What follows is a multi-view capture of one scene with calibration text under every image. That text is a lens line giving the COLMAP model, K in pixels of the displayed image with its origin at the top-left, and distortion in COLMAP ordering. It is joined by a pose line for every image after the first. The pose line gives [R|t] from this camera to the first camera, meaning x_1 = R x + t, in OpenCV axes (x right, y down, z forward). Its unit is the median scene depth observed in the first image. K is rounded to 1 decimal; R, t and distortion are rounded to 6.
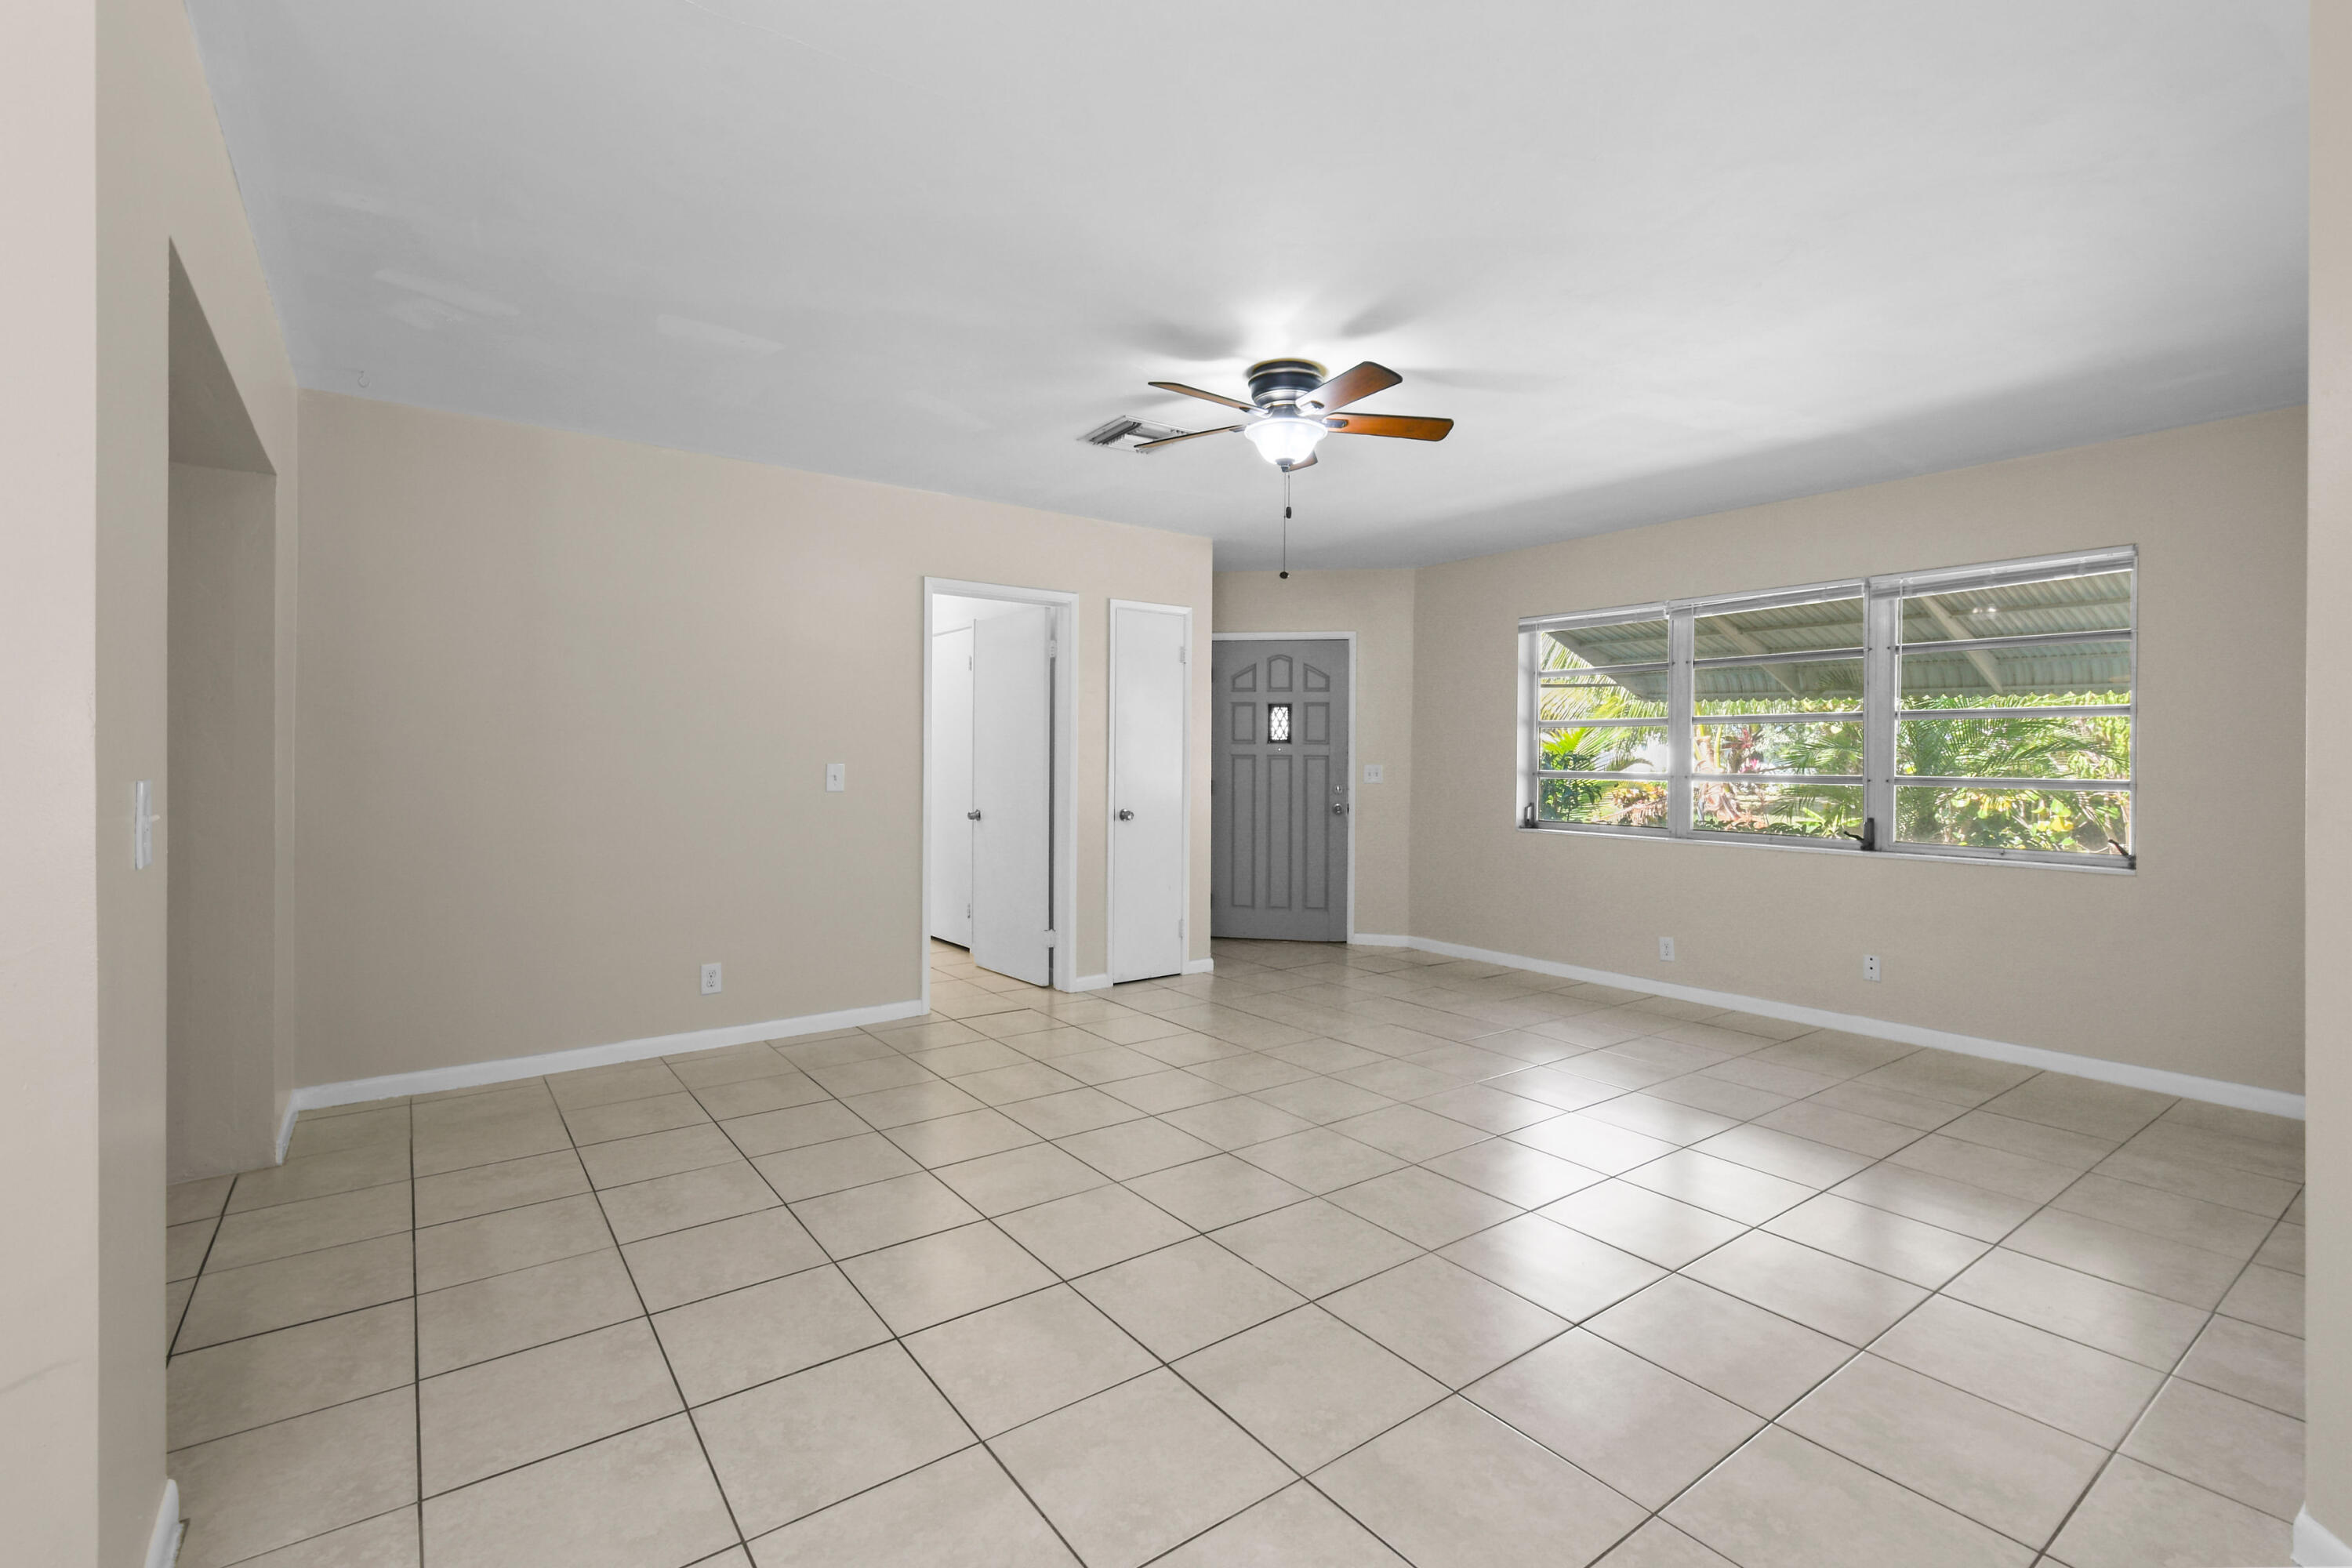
lens RADIAL K [[1060.6, 0, 1179.3], [0, 1060.6, 747.0], [0, 0, 1]] dist [0.006635, -0.006709]
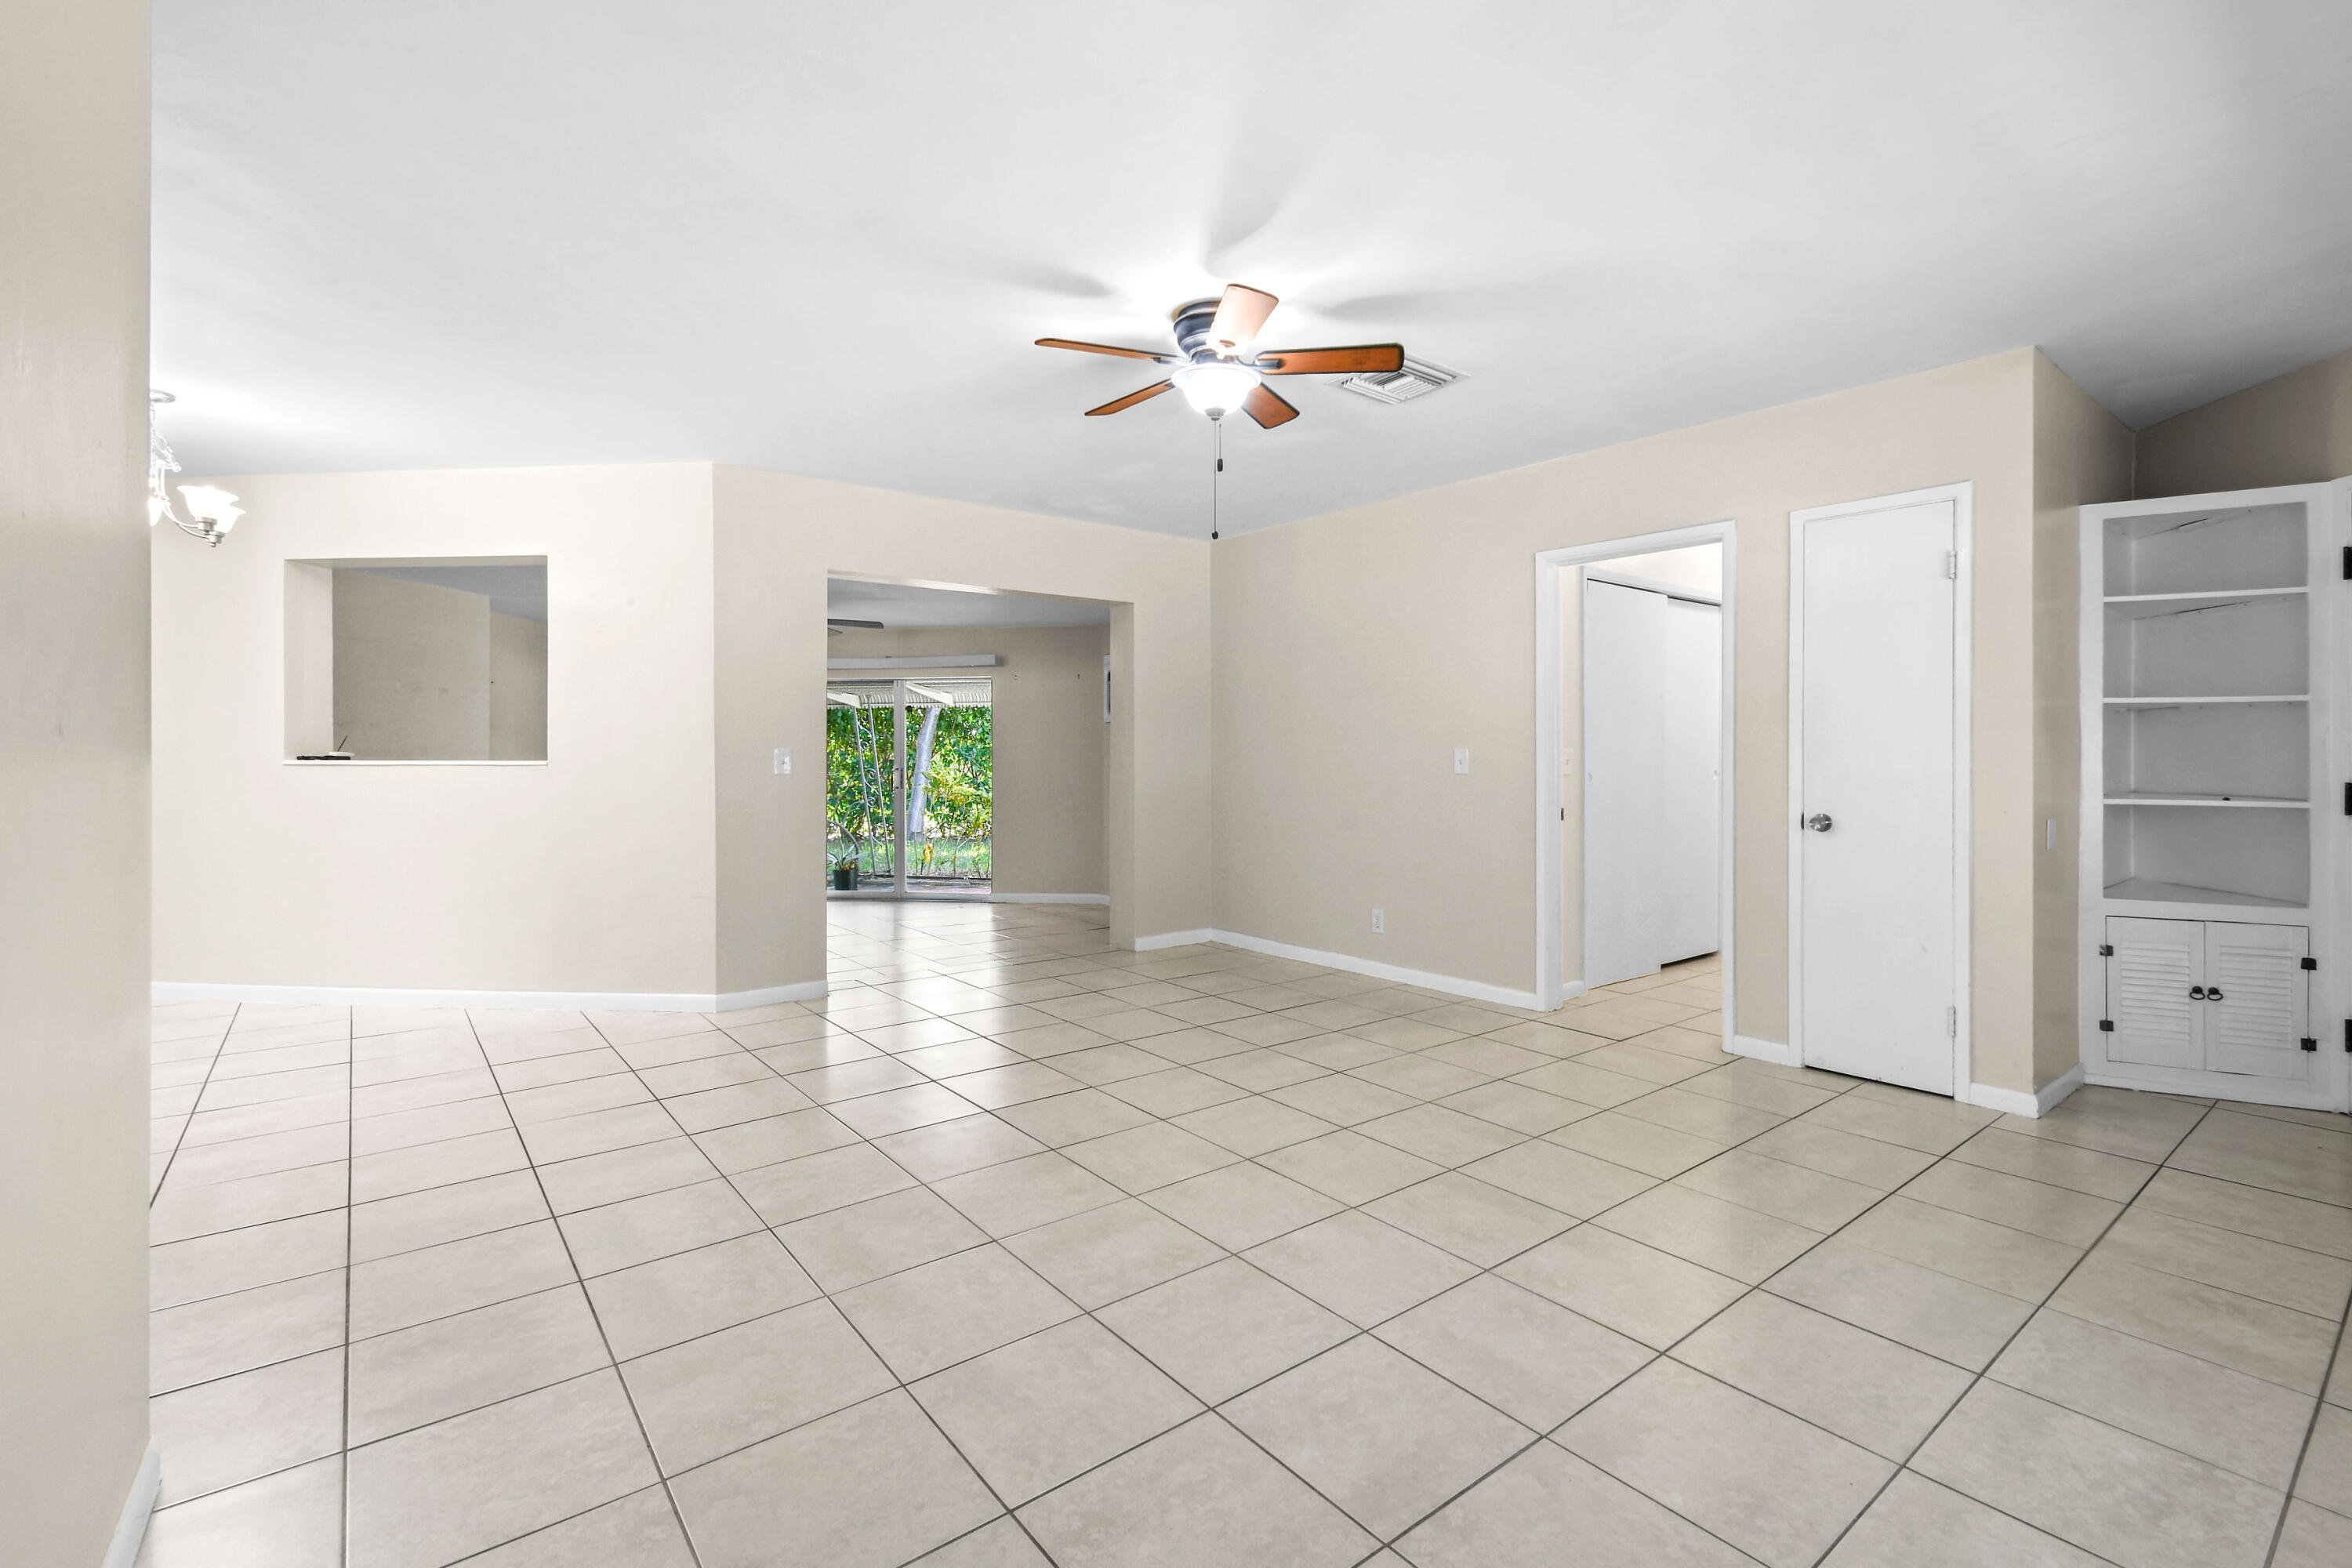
lens RADIAL K [[1036.4, 0, 1178.3], [0, 1036.4, 761.0], [0, 0, 1]] dist [0.010903, -0.005105]
pose [[0.027290, 0.006358, -0.999607, 0.725397], [0.010414, 0.999924, 0.006644, 0.017517], [0.999573, -0.010591, 0.027222, 0.682835]]
